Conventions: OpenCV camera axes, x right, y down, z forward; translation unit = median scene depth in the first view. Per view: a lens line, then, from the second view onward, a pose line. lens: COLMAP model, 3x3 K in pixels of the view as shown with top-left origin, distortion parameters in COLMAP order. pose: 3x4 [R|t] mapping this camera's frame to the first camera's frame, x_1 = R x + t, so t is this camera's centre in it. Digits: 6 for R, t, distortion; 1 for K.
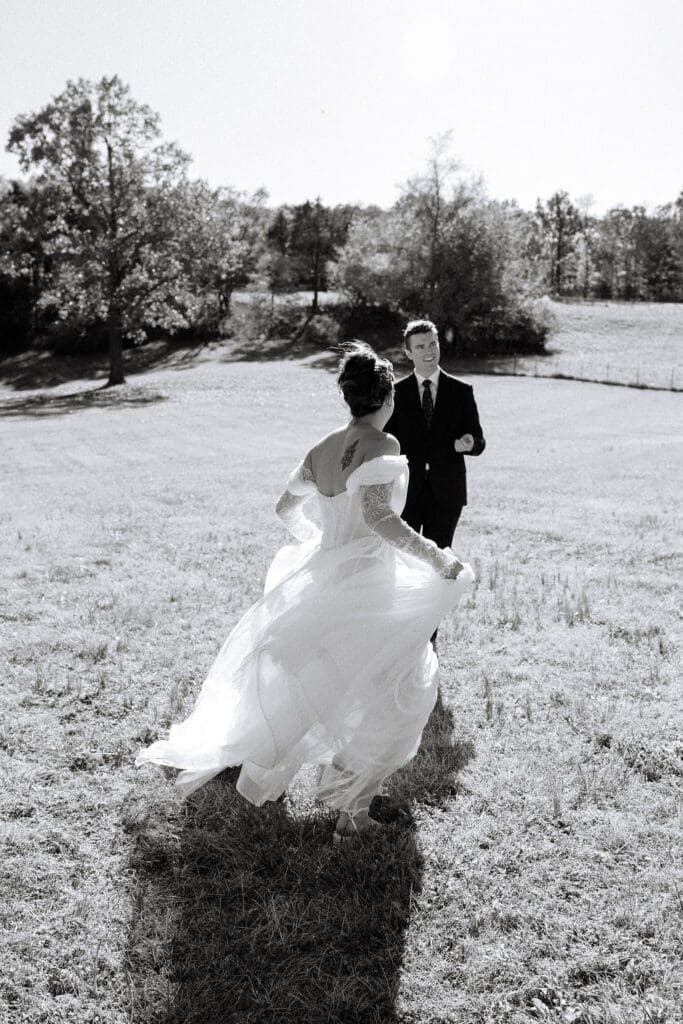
lens RADIAL K [[1069.0, 0, 383.6], [0, 1069.0, 512.3], [0, 0, 1]] dist [0.007646, -0.008524]
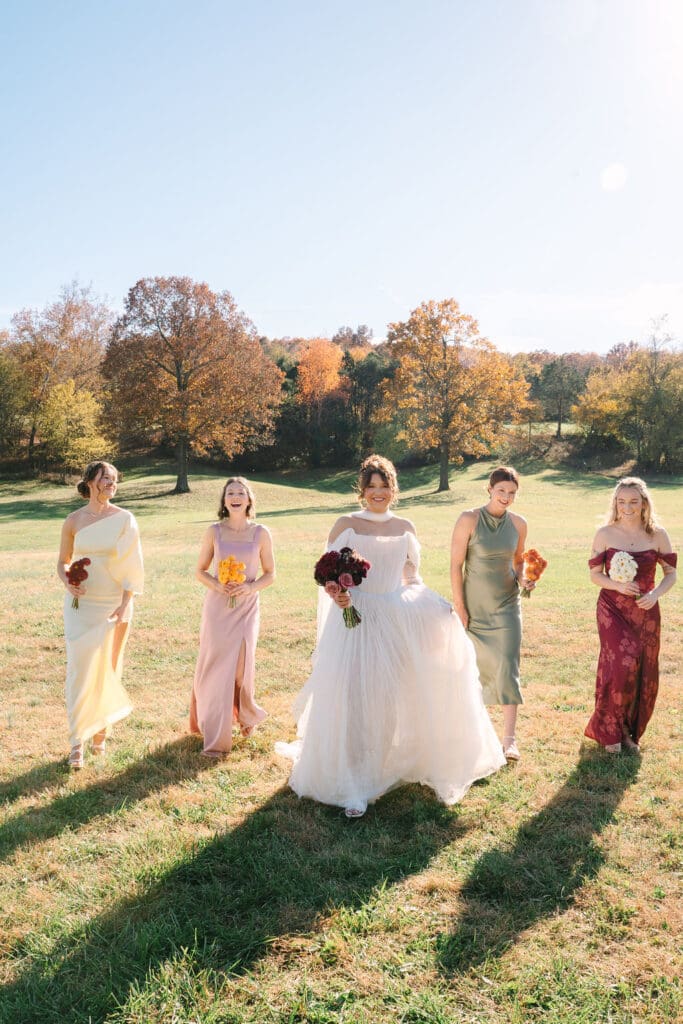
lens RADIAL K [[1008.3, 0, 341.5], [0, 1008.3, 512.0], [0, 0, 1]] dist [0.041655, -0.007635]
pose [[0.976179, 0.017733, -0.216239, -0.055978], [-0.038527, 0.994983, -0.092329, 0.038684], [0.213517, 0.098460, 0.971965, -0.332111]]
